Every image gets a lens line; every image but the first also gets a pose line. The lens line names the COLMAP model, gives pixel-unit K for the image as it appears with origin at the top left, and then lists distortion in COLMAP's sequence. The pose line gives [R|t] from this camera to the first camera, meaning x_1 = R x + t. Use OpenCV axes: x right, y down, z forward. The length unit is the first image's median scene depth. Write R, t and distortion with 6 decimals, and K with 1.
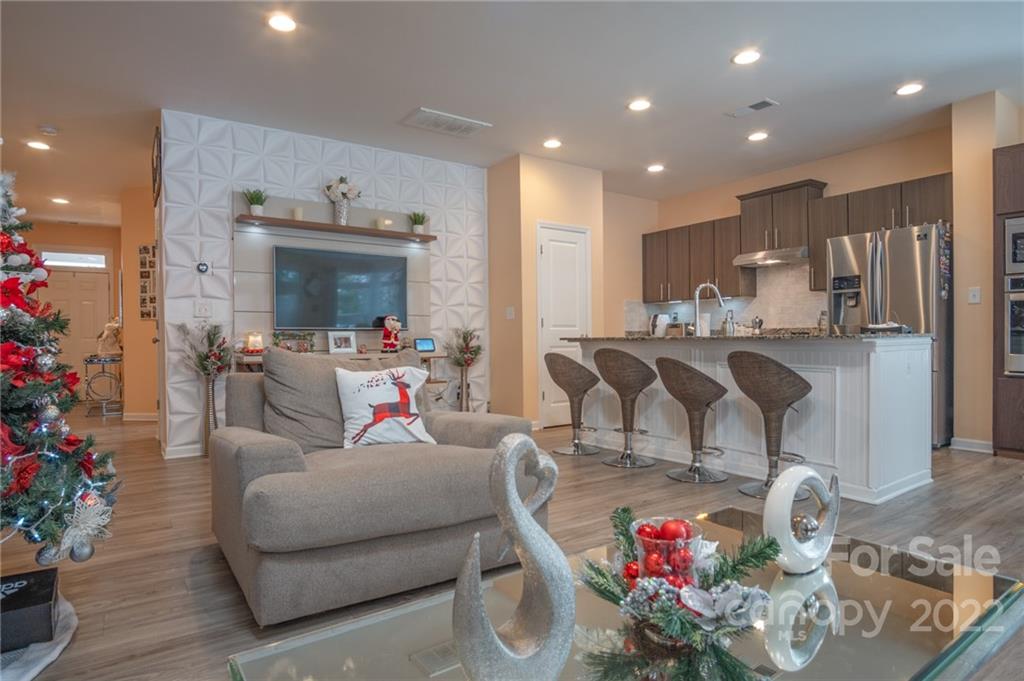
lens RADIAL K [[549.2, 0, 527.6], [0, 549.2, 340.9], [0, 0, 1]] dist [-0.007209, 0.000704]
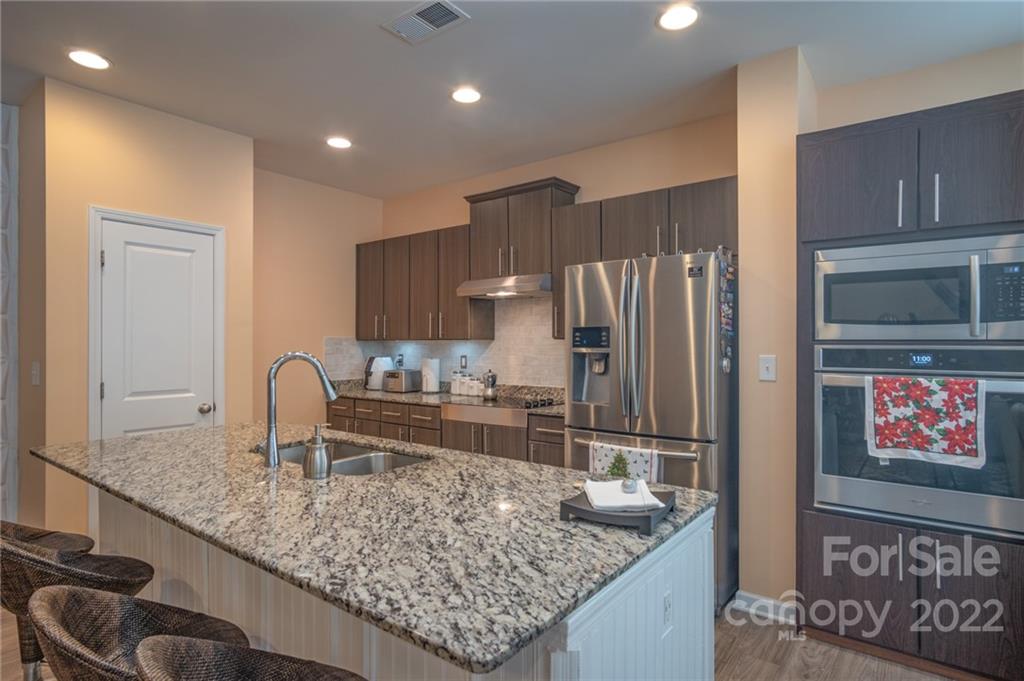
lens RADIAL K [[549.2, 0, 496.2], [0, 549.2, 338.9], [0, 0, 1]] dist [-0.007209, 0.000704]
pose [[0.961991, 0.011794, 0.272826, 0.273790], [-0.006569, 0.999777, -0.020058, -0.081827], [-0.273002, 0.017503, 0.961854, 0.380370]]
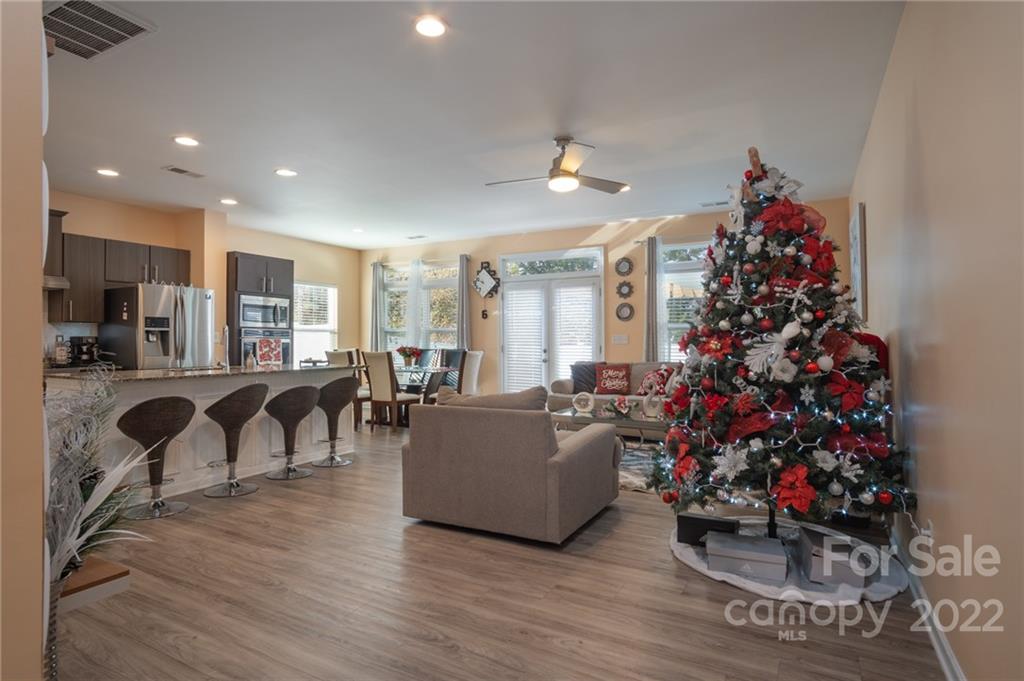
lens RADIAL K [[549.2, 0, 507.8], [0, 549.2, 332.9], [0, 0, 1]] dist [-0.007209, 0.000704]
pose [[-0.427644, 0.024211, 0.903623, -0.779858], [0.015177, 0.999693, -0.019602, -0.041996], [-0.903820, 0.005331, -0.427880, 0.735731]]
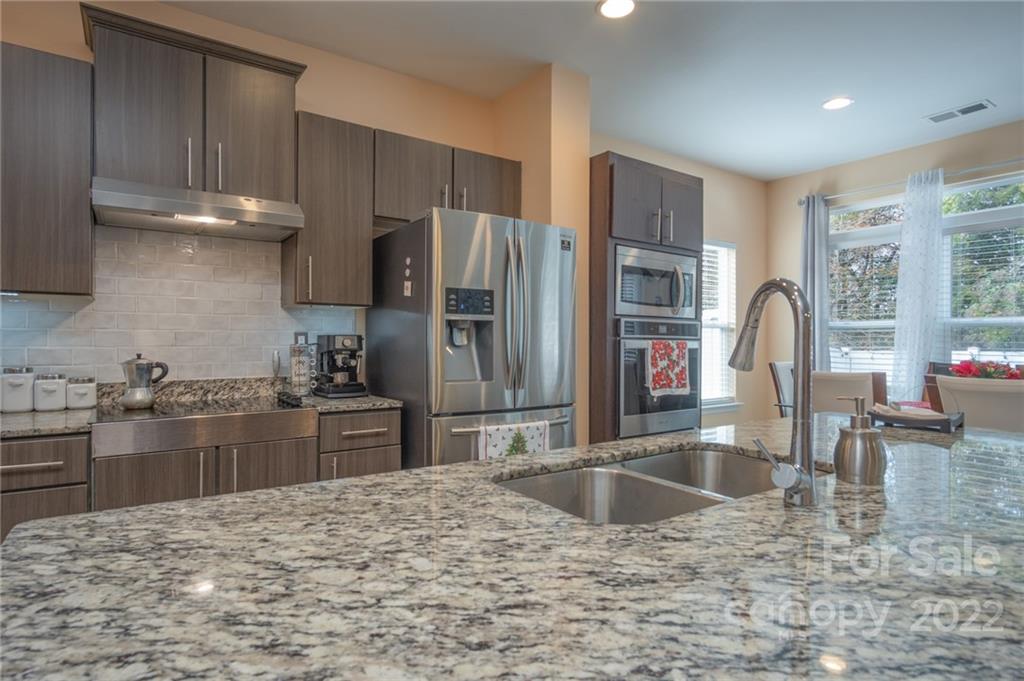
lens RADIAL K [[549.2, 0, 508.2], [0, 549.2, 345.1], [0, 0, 1]] dist [-0.007209, 0.000704]
pose [[0.017776, 0.004274, 0.999833, 0.054978], [0.004339, 0.999981, -0.004352, -0.056305], [-0.999833, 0.004416, 0.017757, 0.862019]]
